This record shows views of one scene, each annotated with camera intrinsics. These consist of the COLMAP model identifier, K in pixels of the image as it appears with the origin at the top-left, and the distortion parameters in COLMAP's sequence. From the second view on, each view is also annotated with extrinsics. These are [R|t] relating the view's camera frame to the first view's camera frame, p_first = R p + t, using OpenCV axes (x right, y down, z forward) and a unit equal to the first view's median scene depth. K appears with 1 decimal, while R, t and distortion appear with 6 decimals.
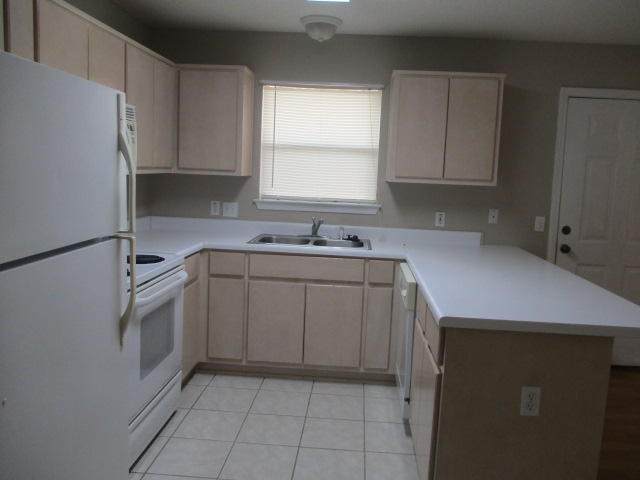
lens RADIAL K [[528.6, 0, 329.4], [0, 528.6, 236.5], [0, 0, 1]] dist [-0.039789, 0.037747]
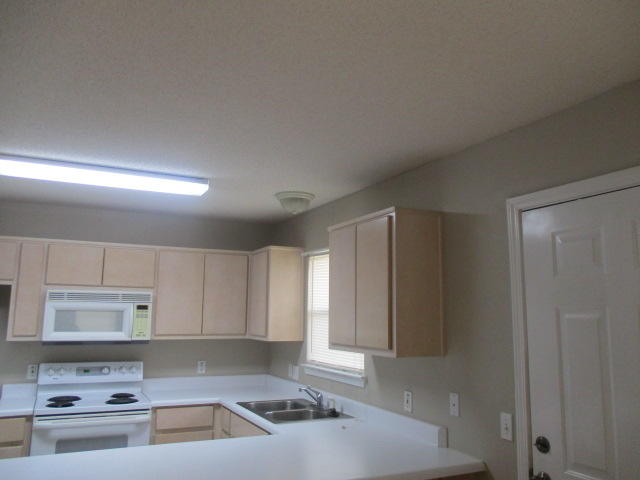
lens RADIAL K [[528.6, 0, 329.4], [0, 528.6, 236.5], [0, 0, 1]] dist [-0.039789, 0.037747]
pose [[0.502075, -0.164773, -0.848982, 0.871922], [-0.102046, 0.963536, -0.247354, -0.065125], [0.858782, 0.210826, 0.466953, 0.541439]]
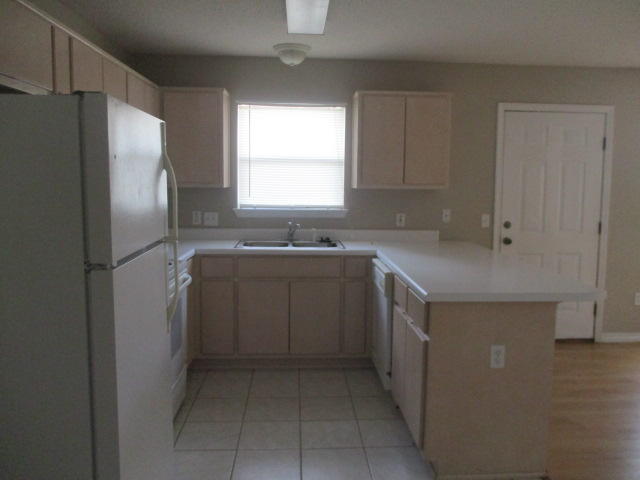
lens RADIAL K [[528.6, 0, 329.4], [0, 528.6, 236.5], [0, 0, 1]] dist [-0.039789, 0.037747]
pose [[0.992239, -0.043982, 0.116309, -0.079740], [0.045431, 0.998919, -0.009836, 0.007626], [-0.115751, 0.015044, 0.993164, -0.114637]]
